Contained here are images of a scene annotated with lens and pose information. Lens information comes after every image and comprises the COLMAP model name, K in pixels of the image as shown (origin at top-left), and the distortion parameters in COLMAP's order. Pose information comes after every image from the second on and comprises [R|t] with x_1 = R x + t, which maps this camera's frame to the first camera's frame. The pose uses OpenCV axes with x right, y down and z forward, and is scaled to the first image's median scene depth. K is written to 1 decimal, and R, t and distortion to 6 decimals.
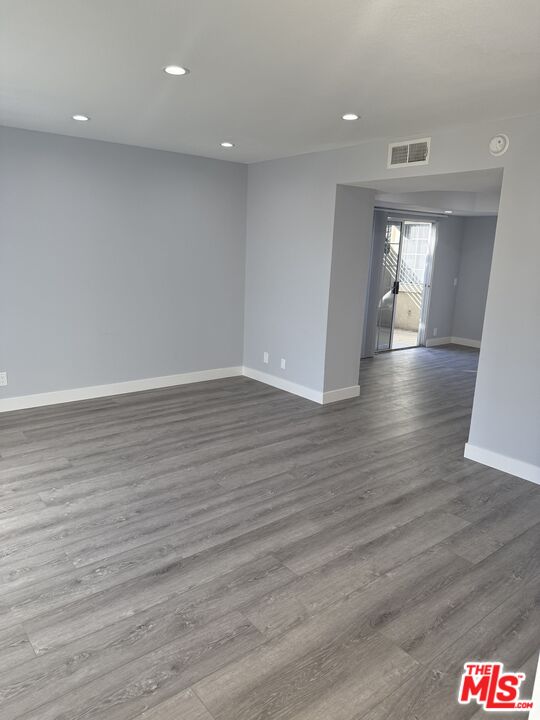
lens RADIAL K [[508.4, 0, 272.6], [0, 508.4, 365.7], [0, 0, 1]] dist [0.021350, -0.022508]
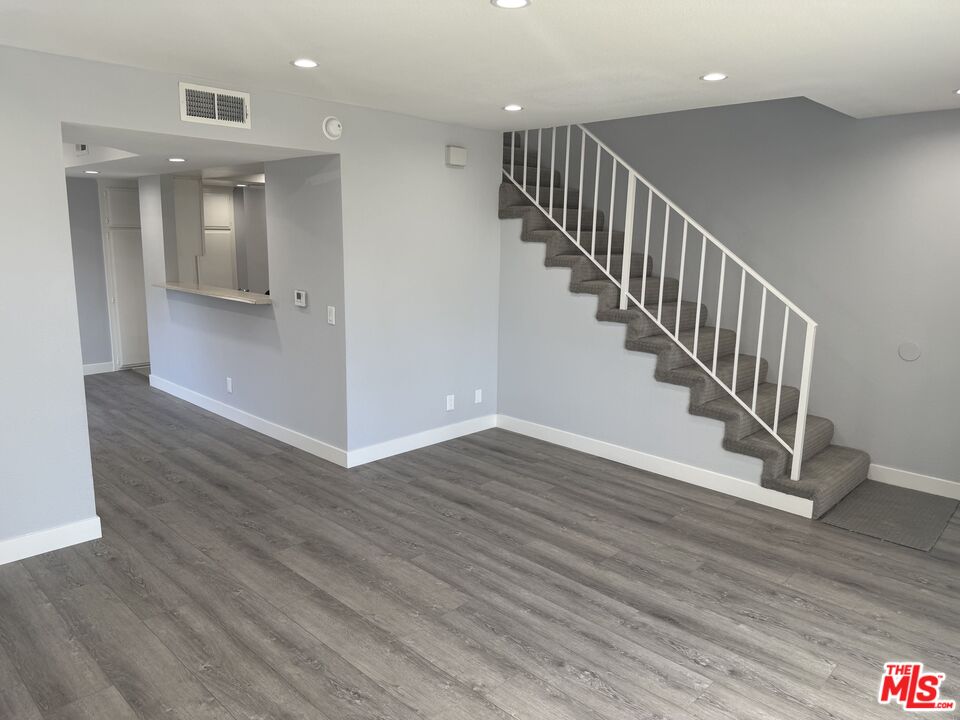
lens RADIAL K [[677.9, 0, 481.8], [0, 677.9, 364.0], [0, 0, 1]] dist [0.021350, -0.022508]
pose [[-0.115432, -0.235831, 0.964914, -1.000153], [0.210414, 0.943558, 0.255783, -0.327448], [-0.970774, 0.232557, -0.059294, 1.046182]]
